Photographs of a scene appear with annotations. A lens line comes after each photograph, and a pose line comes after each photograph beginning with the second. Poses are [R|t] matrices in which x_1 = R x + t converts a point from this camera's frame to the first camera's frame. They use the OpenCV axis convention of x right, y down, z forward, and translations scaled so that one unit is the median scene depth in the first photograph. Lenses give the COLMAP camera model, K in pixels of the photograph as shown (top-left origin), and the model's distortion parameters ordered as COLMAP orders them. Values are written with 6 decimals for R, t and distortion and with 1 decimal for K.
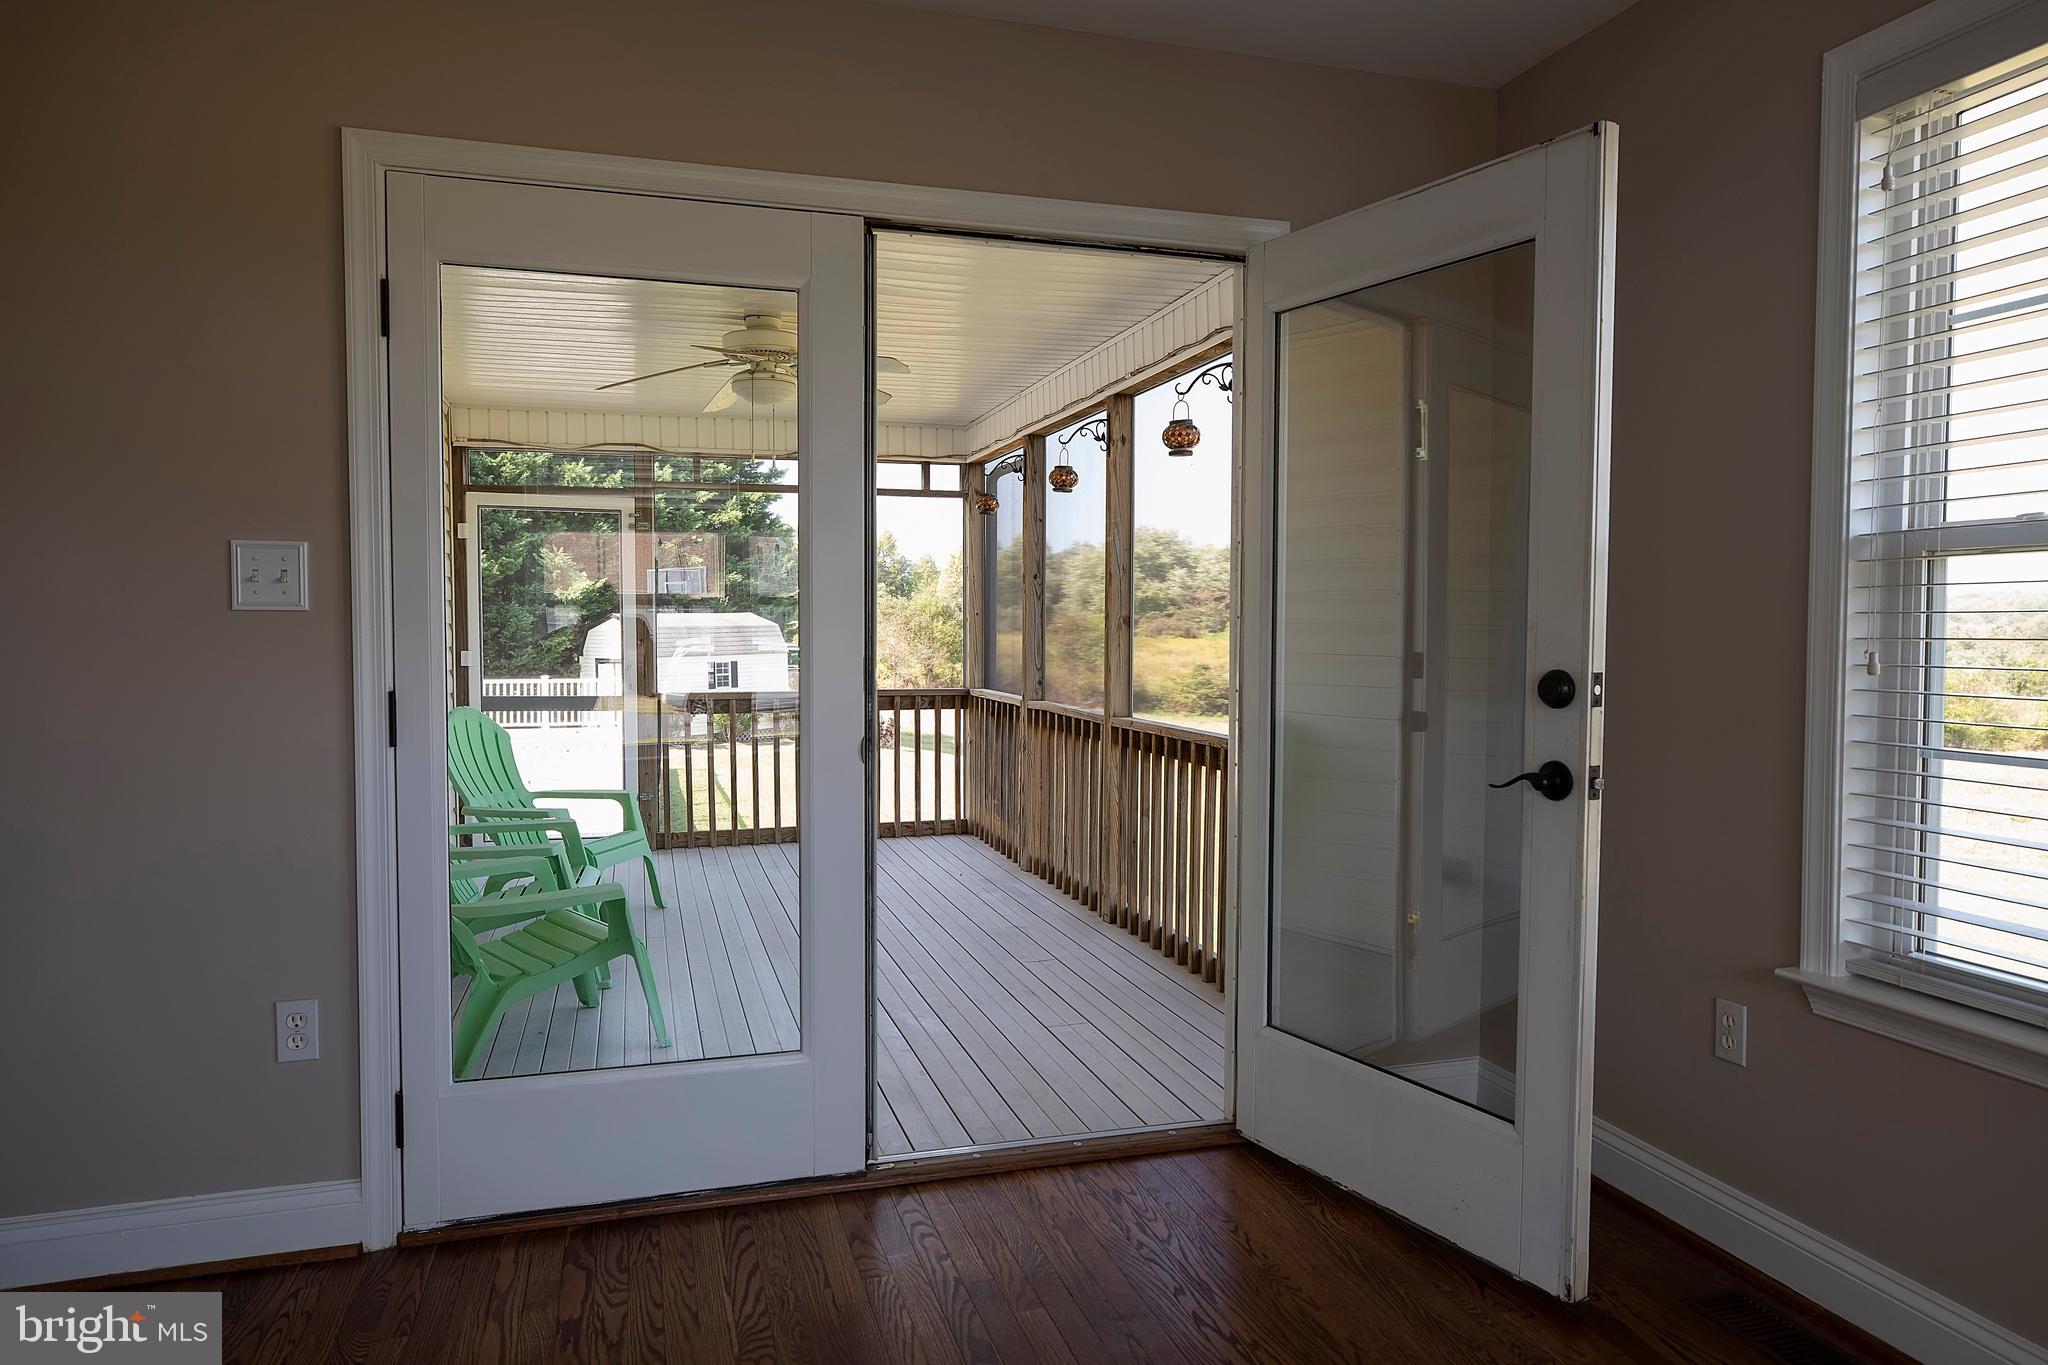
lens RADIAL K [[1263.5, 0, 1024.0], [0, 1263.5, 682.5], [0, 0, 1]] dist [0.003096, -0.000048]
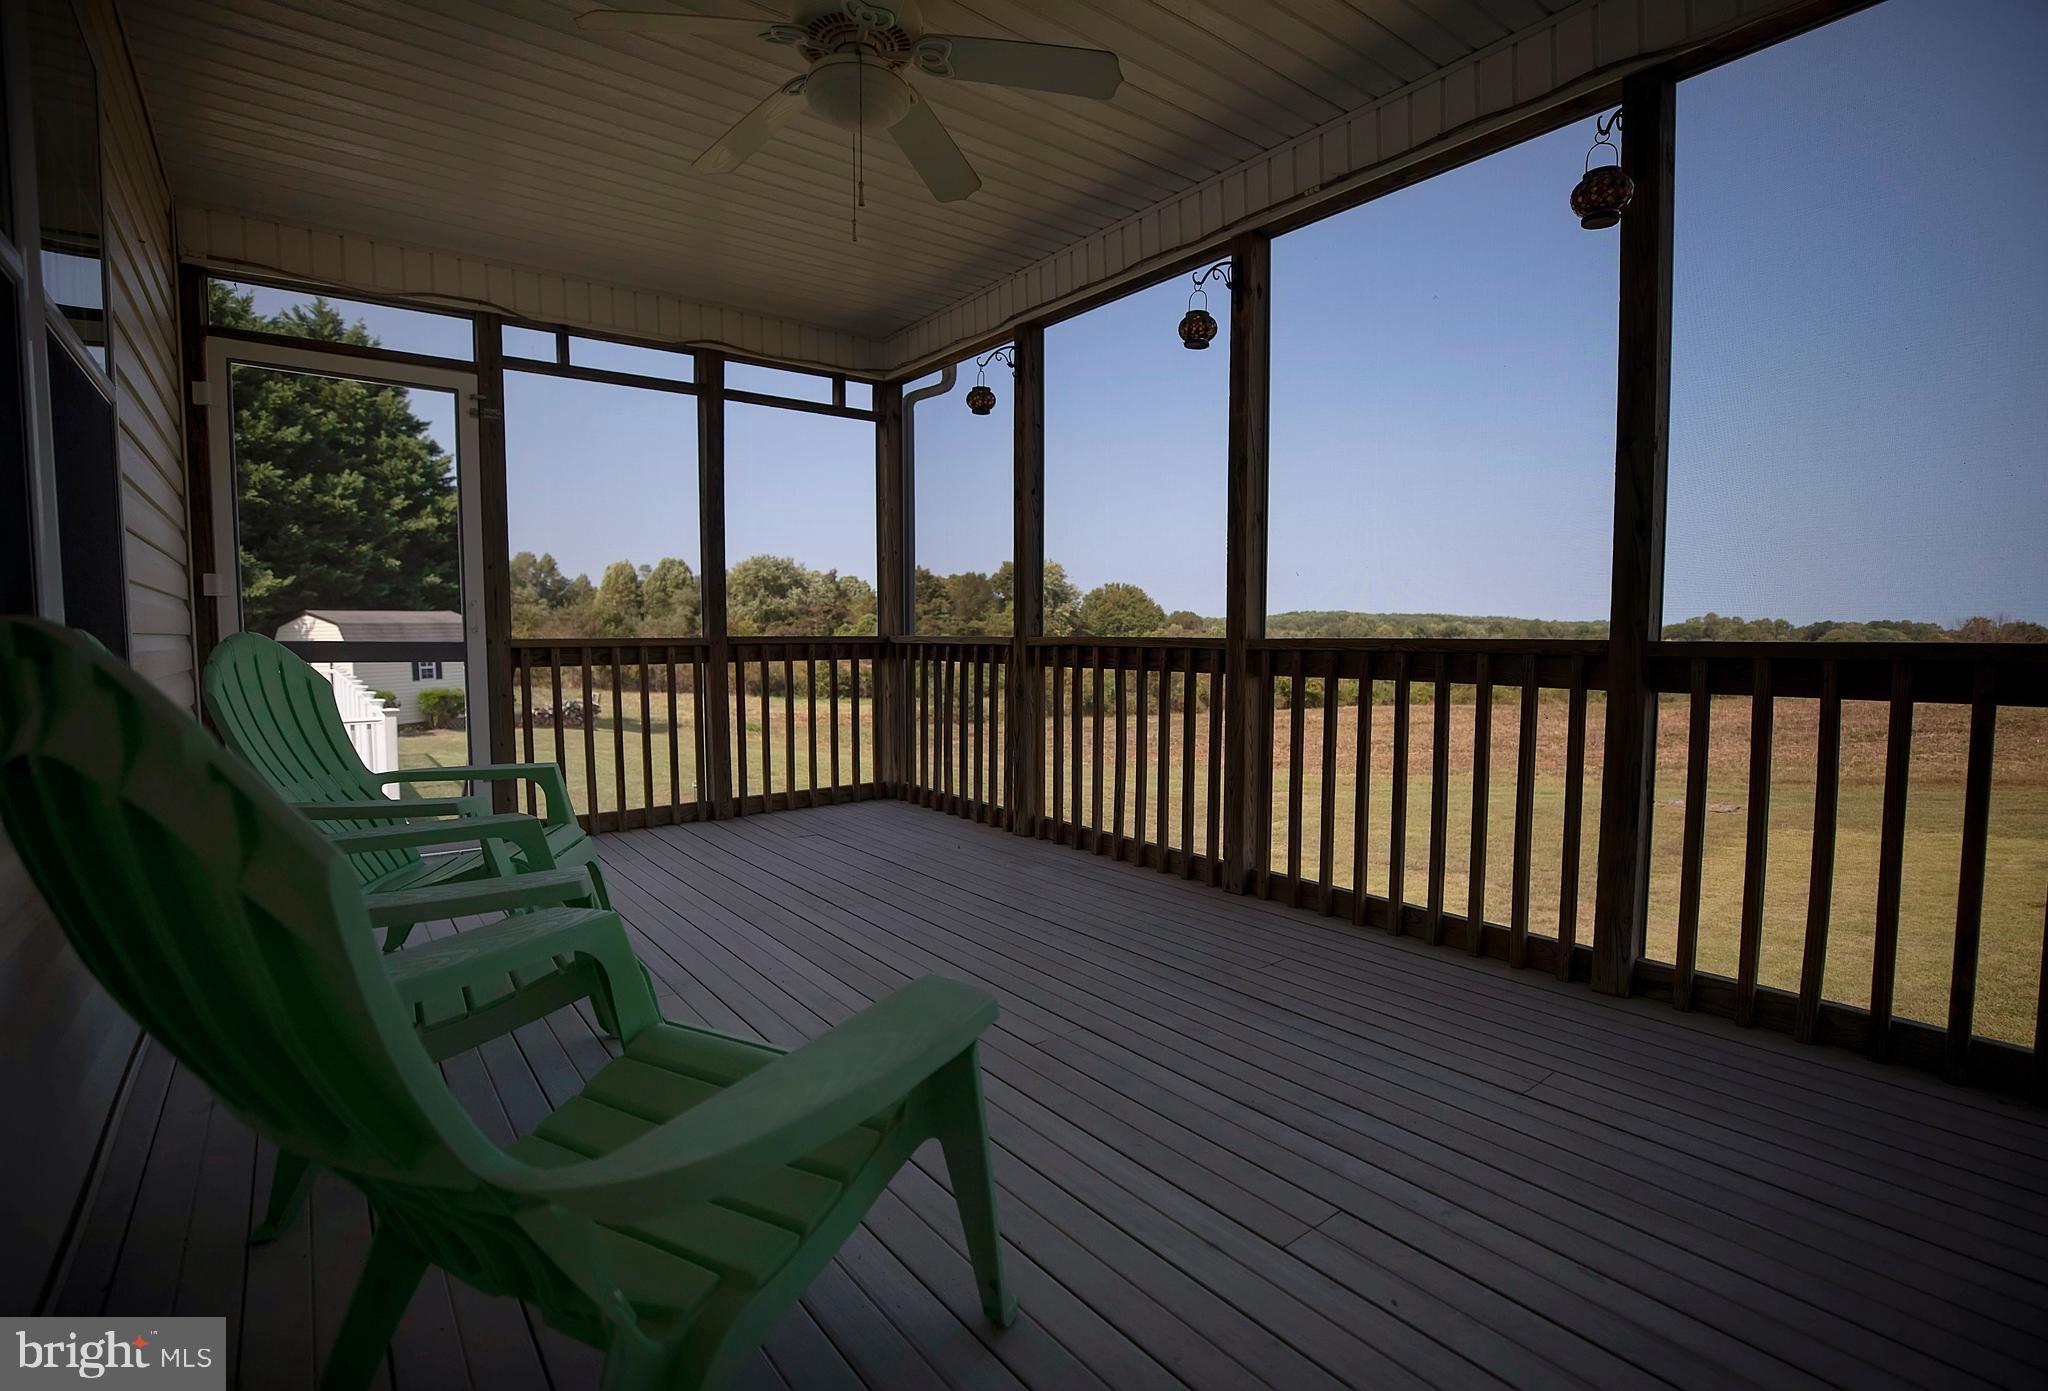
lens RADIAL K [[953.3, 0, 1024.0], [0, 953.3, 695.5], [0, 0, 1]] dist [-0.009588, -0.000065]
pose [[0.940563, -0.027899, 0.338470, -0.191047], [0.019823, 0.999431, 0.027295, 0.031832], [-0.339039, -0.018963, 0.940581, 0.348246]]
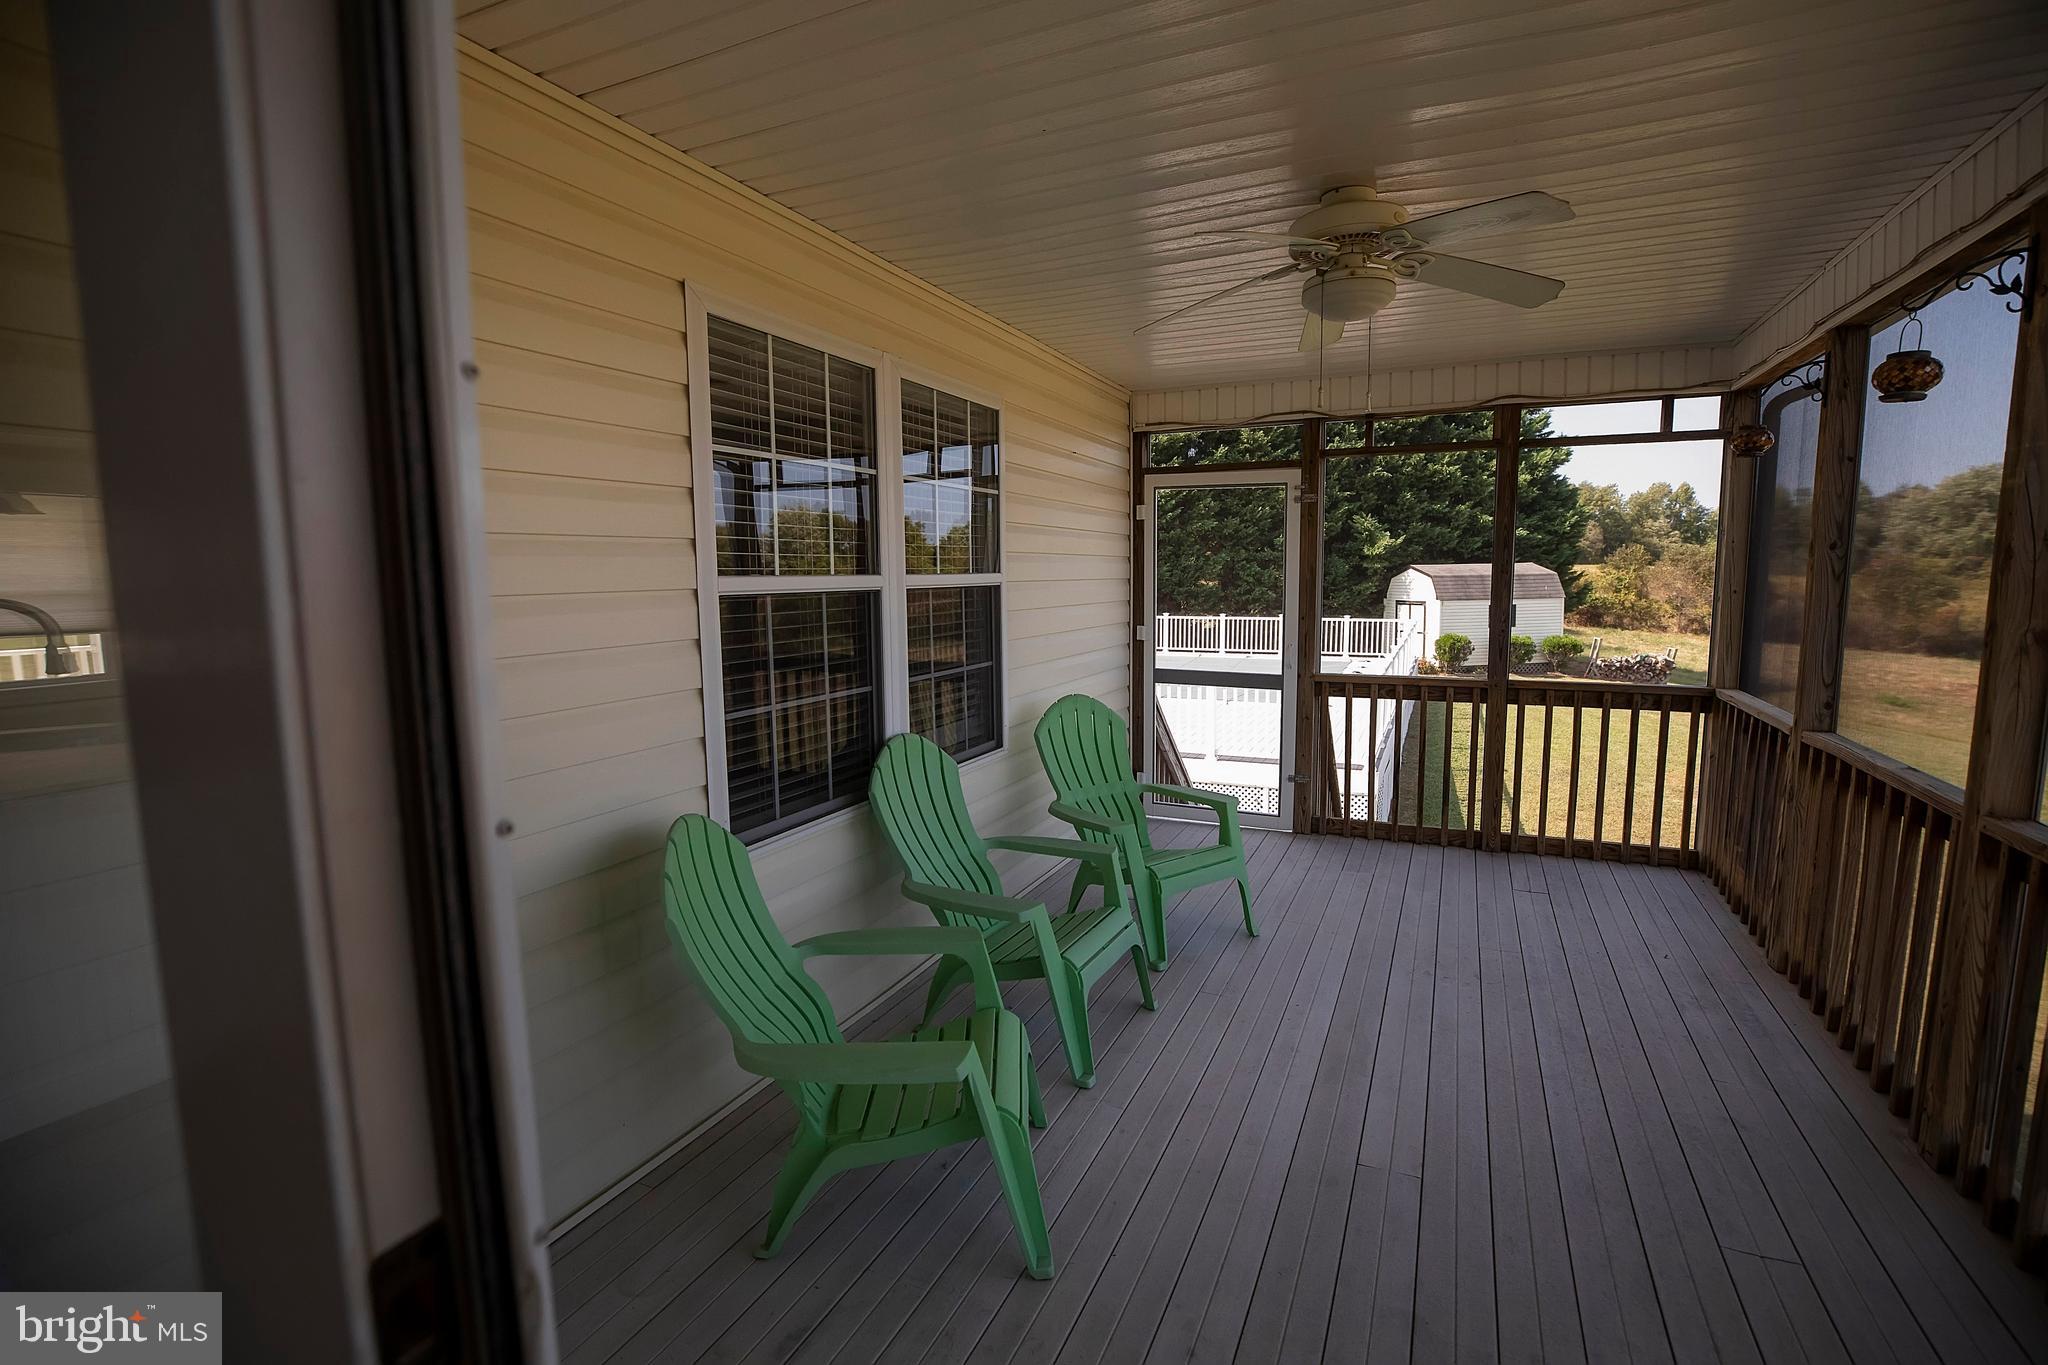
lens RADIAL K [[936.1, 0, 1024.0], [0, 936.1, 682.5], [0, 0, 1]] dist [-0.050605, 0.014321]
pose [[0.749573, 0.070239, -0.658184, 0.007562], [-0.020940, 0.996373, 0.082481, -0.037426], [0.661590, -0.048043, 0.748325, 0.315588]]
